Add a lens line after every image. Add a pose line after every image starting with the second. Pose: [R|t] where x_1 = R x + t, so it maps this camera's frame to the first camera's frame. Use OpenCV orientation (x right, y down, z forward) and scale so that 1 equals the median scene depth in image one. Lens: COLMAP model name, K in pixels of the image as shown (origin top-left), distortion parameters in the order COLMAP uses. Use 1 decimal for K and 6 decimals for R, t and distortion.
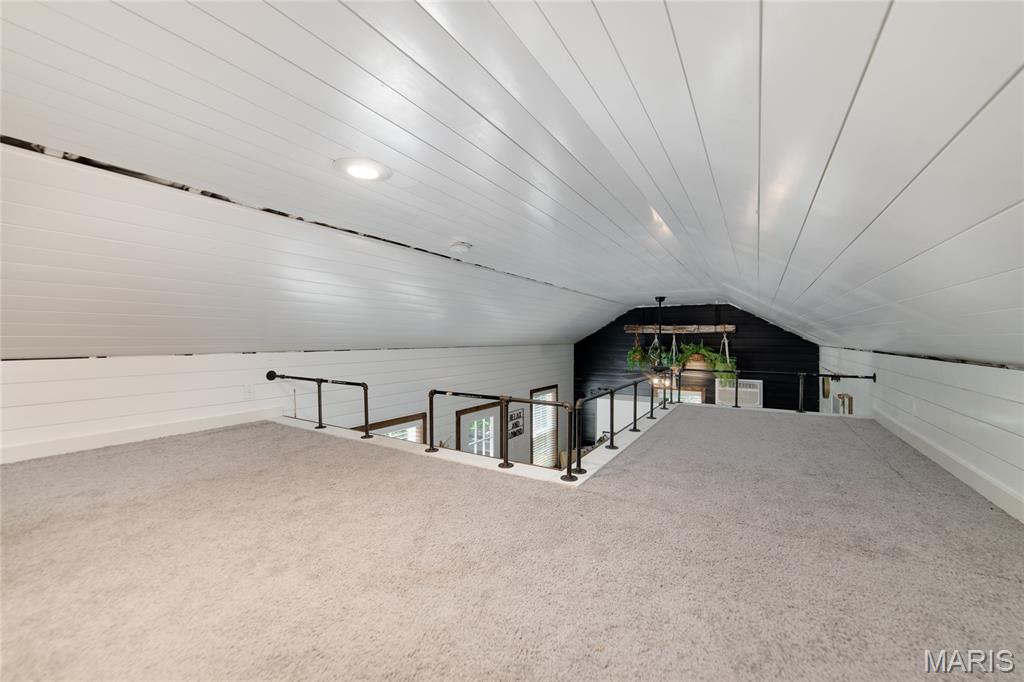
lens RADIAL K [[403.2, 0, 511.4], [0, 403.2, 338.4], [0, 0, 1]] dist [-0.016521, 0.005787]
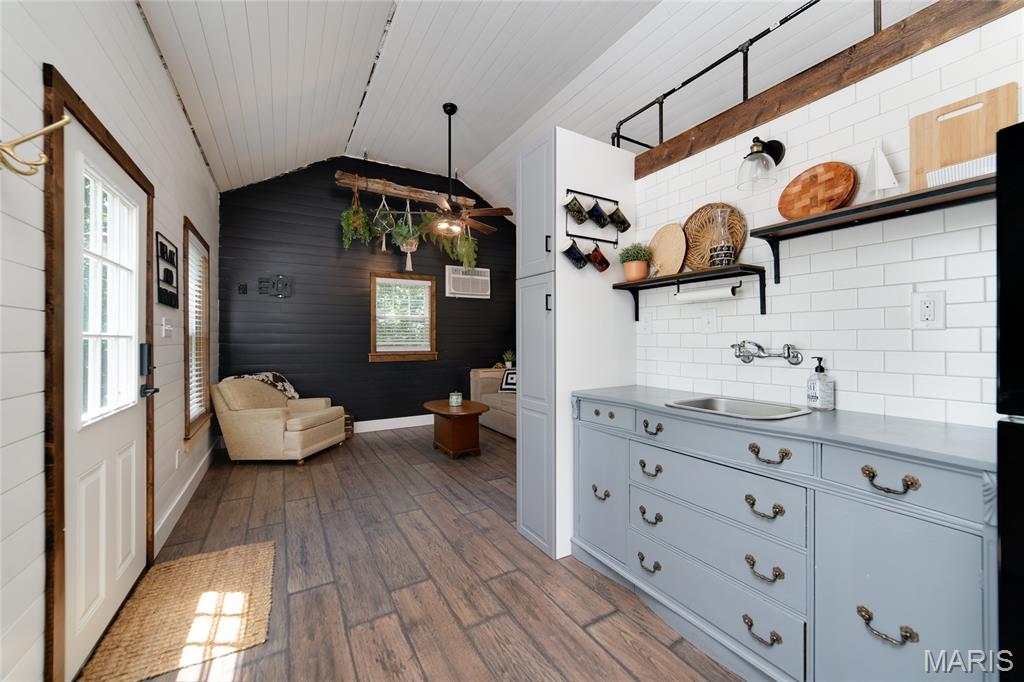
lens RADIAL K [[403.2, 0, 518.0], [0, 403.2, 341.2], [0, 0, 1]] dist [-0.016521, 0.005787]
pose [[0.472803, -0.001618, 0.881167, -0.163035], [0.000482, 0.999999, 0.001577, 0.264155], [-0.881168, -0.000321, 0.472803, 0.488892]]
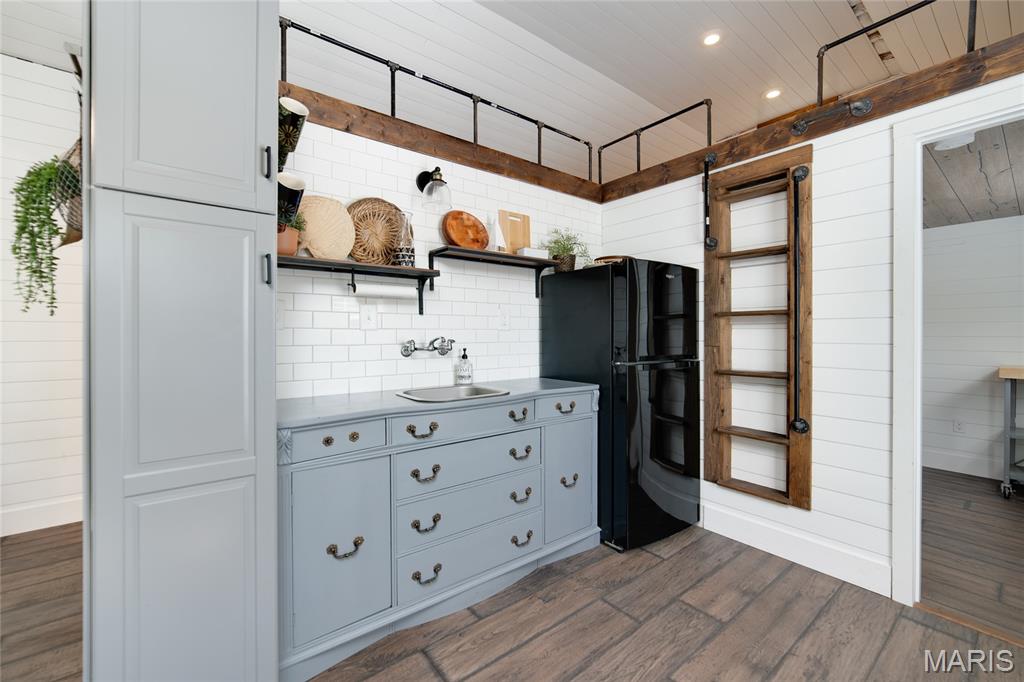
lens RADIAL K [[403.2, 0, 510.9], [0, 403.2, 337.9], [0, 0, 1]] dist [-0.016521, 0.005787]
pose [[-0.926965, -0.000050, 0.375147, -0.031622], [0.002403, 0.999979, 0.006072, 0.263385], [-0.375139, 0.006530, -0.926945, 0.745165]]
